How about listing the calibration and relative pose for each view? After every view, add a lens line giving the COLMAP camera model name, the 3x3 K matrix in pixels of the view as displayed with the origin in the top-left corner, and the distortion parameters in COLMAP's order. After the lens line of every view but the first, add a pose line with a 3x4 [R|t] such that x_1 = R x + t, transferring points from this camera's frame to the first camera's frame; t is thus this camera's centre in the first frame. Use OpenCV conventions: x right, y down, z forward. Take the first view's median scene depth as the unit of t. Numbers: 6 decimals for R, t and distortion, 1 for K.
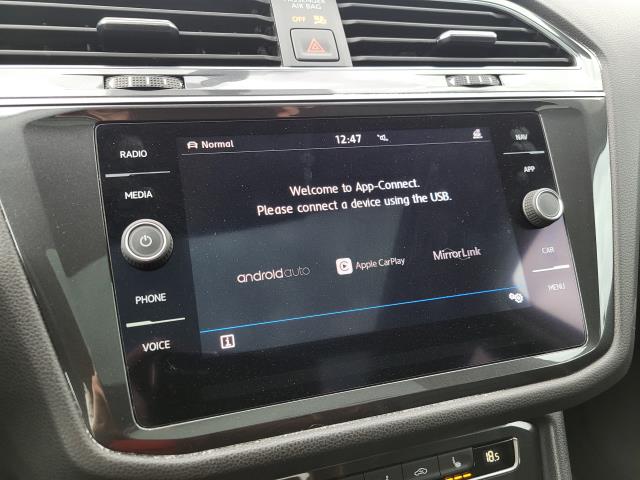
lens RADIAL K [[476.9, 0, 318.7], [0, 476.9, 241.1], [0, 0, 1]] dist [0.064772, -0.044248]
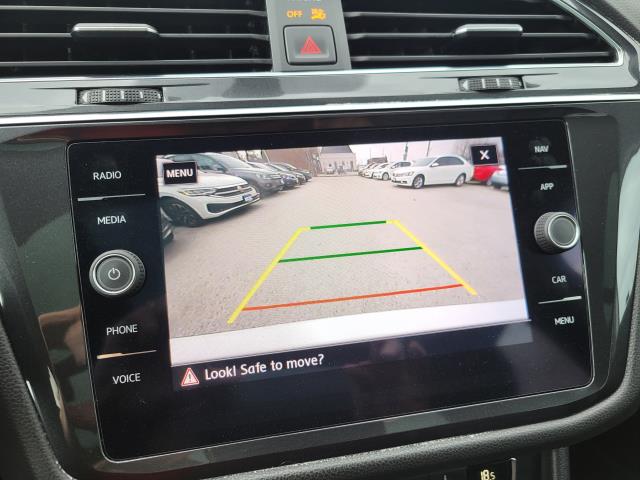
lens RADIAL K [[476.9, 0, 322.8], [0, 476.9, 238.1], [0, 0, 1]] dist [0.064772, -0.044248]
pose [[0.995431, 0.038913, -0.087193, 0.120620], [-0.028707, 0.992905, 0.115394, -0.168756], [0.091065, -0.112364, 0.989485, 0.074029]]
